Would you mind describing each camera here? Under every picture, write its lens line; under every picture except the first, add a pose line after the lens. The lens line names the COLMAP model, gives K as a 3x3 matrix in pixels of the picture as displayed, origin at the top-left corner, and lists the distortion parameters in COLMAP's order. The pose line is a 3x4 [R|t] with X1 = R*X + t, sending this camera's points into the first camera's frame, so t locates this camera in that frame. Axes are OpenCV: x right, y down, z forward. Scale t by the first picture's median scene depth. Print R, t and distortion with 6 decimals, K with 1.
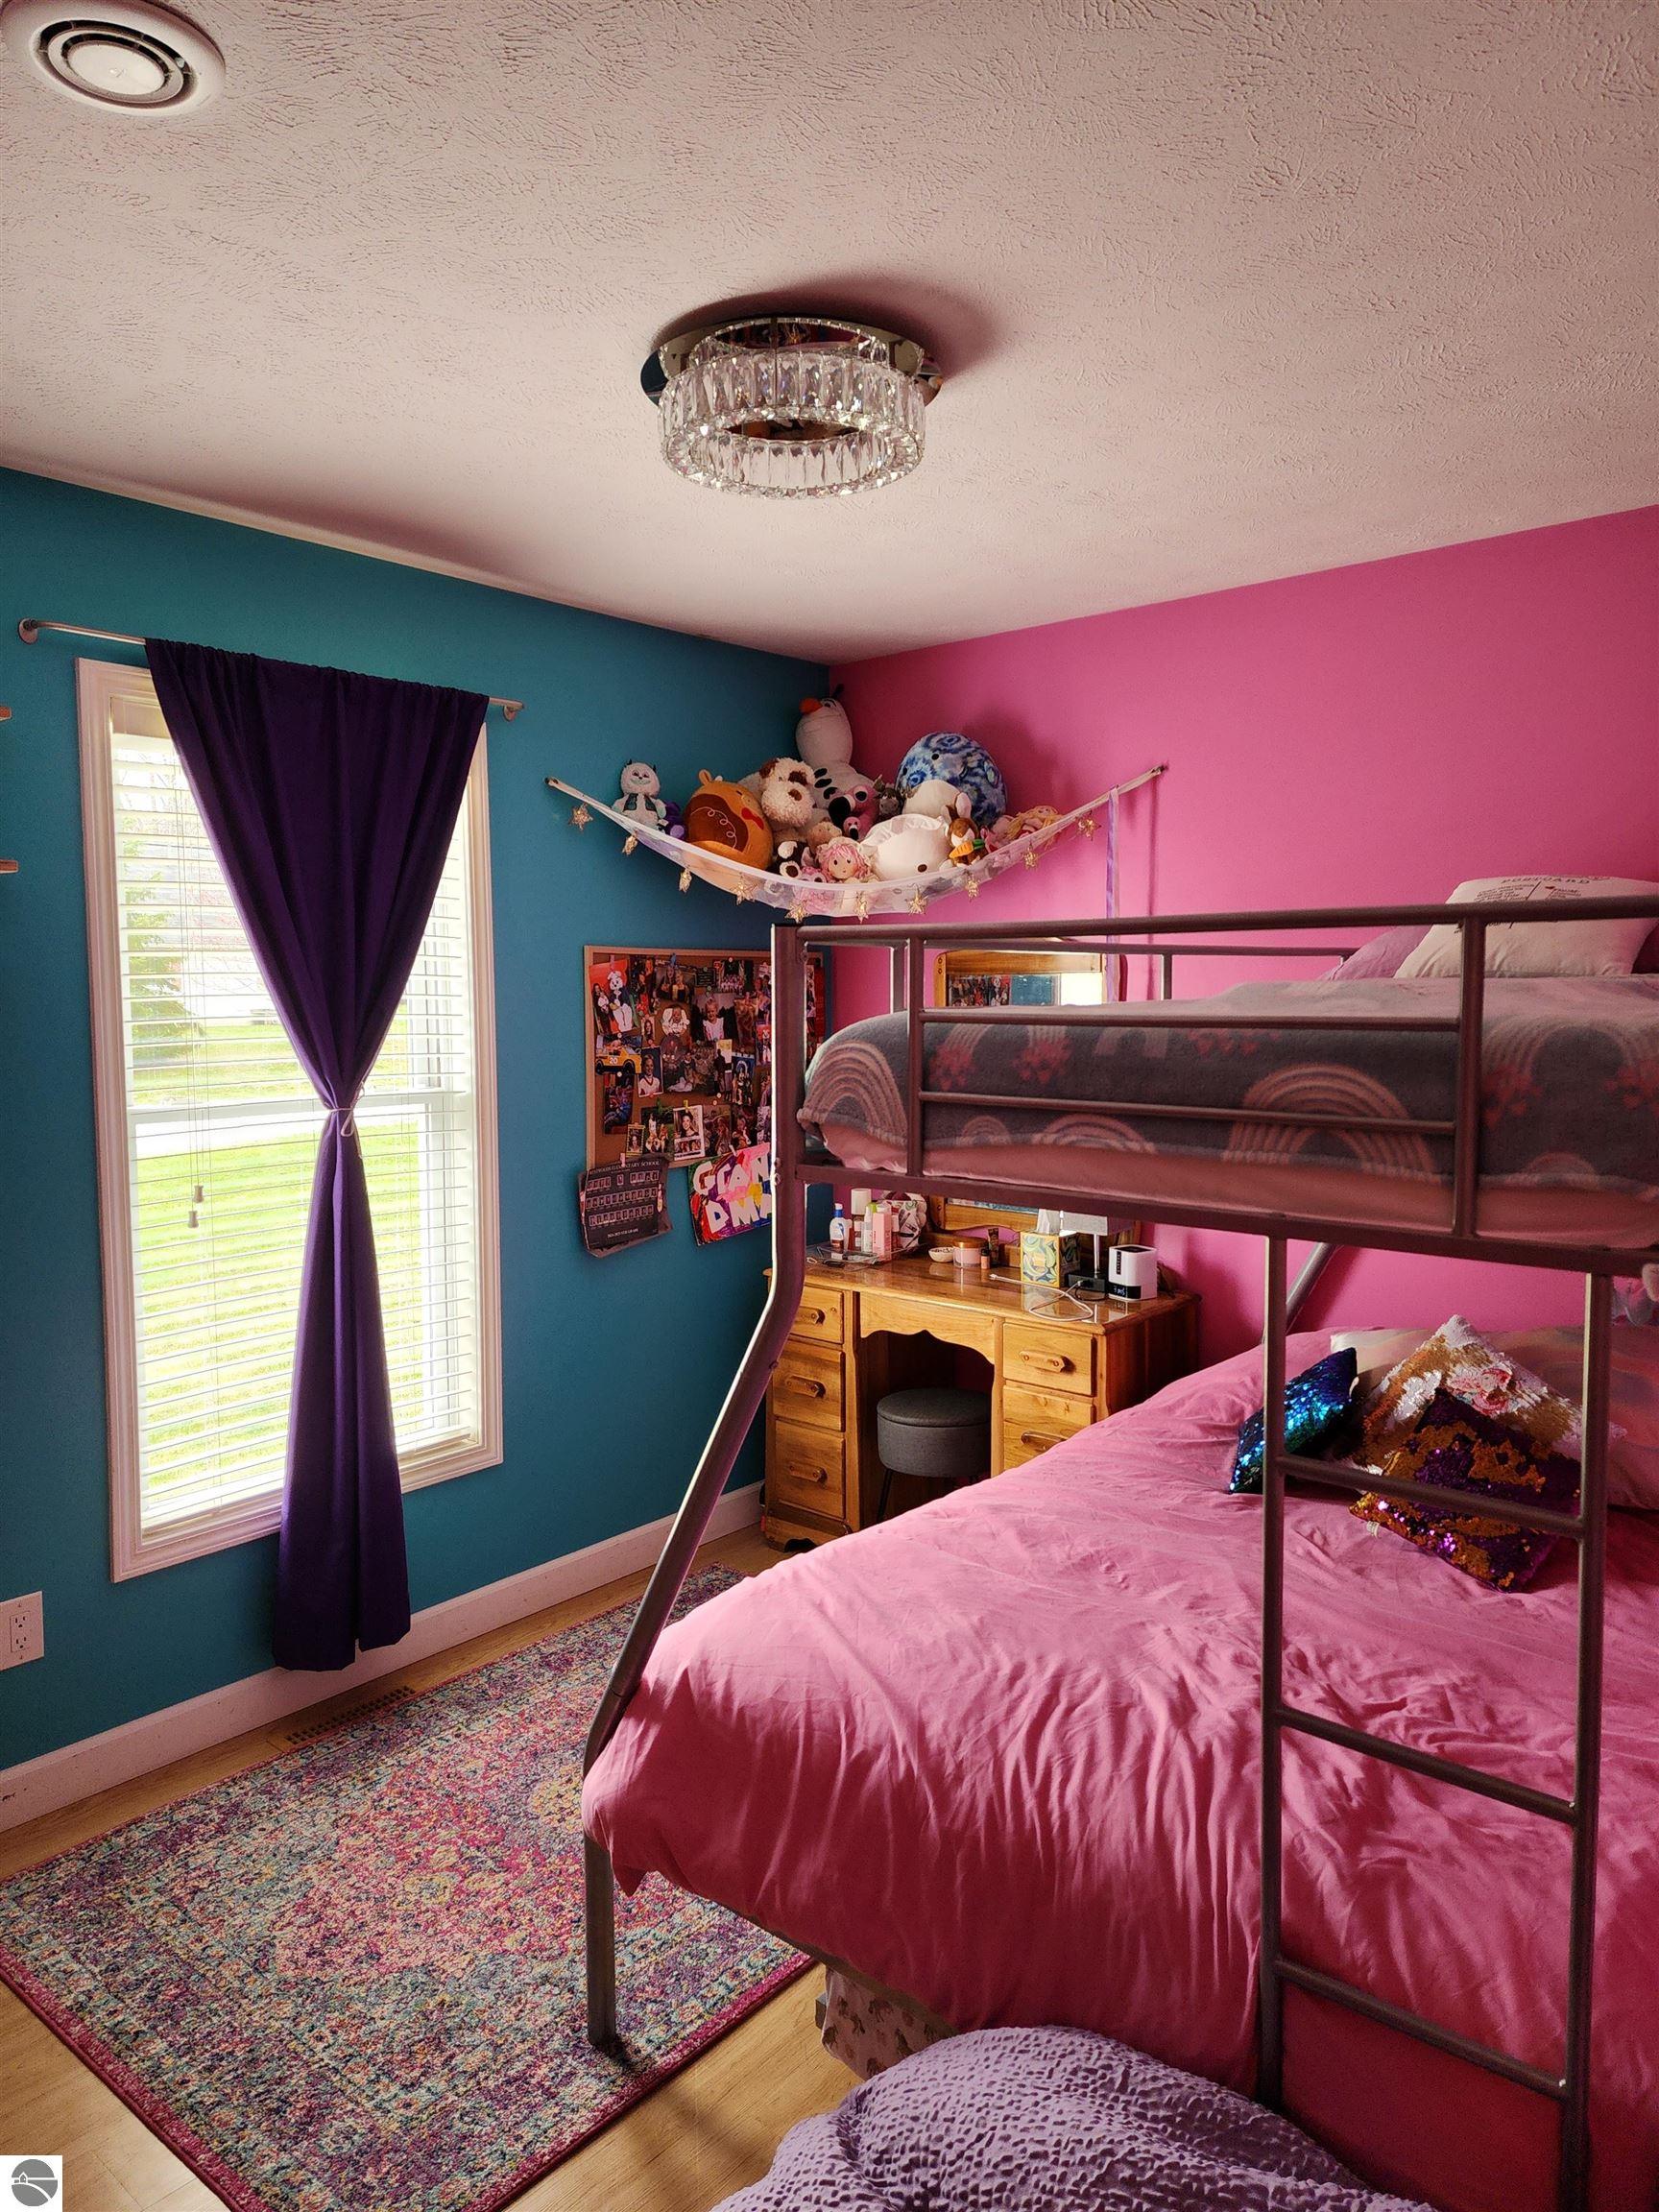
lens RADIAL K [[1478.1, 0, 830.6], [0, 1478.1, 1084.6], [0, 0, 1]] dist [0.044871, -0.036320]
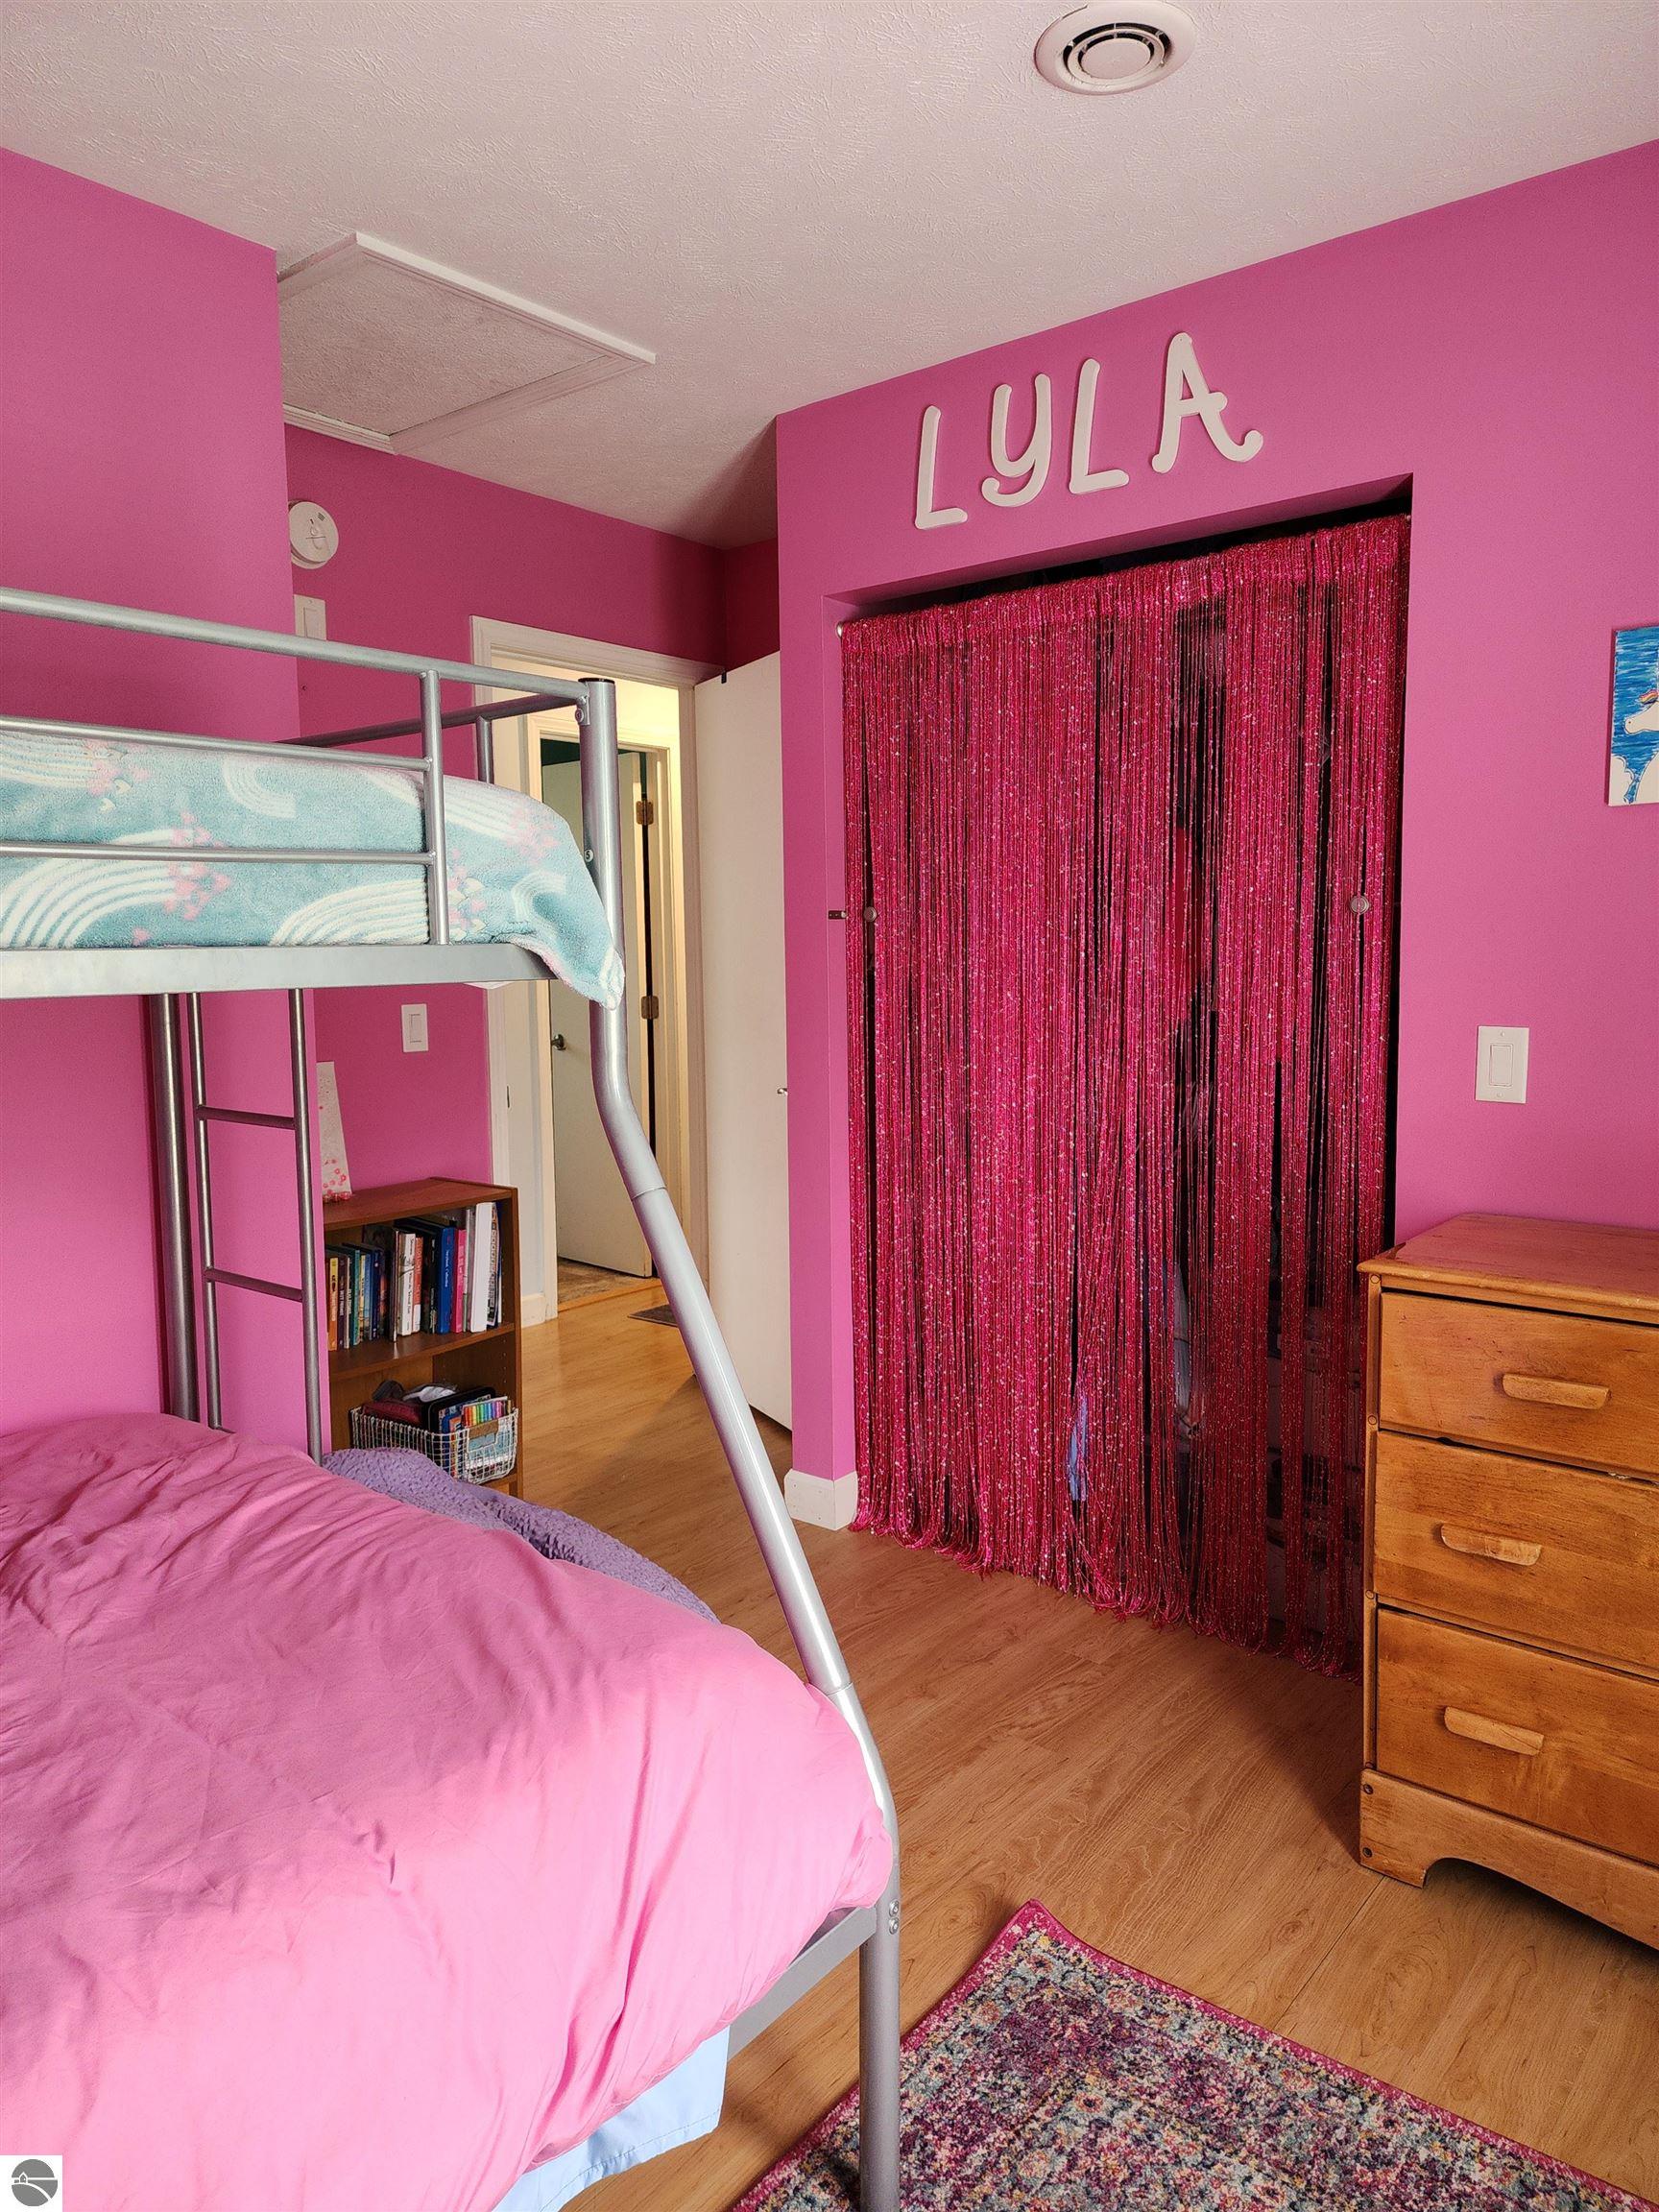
lens RADIAL K [[1464.2, 0, 844.9], [0, 1464.2, 1059.6], [0, 0, 1]] dist [0.088194, -0.070152]
pose [[-0.999216, 0.020808, -0.033668, -0.127185], [0.015665, 0.989102, 0.146393, -0.011258], [0.036347, 0.145751, -0.988653, 1.672846]]
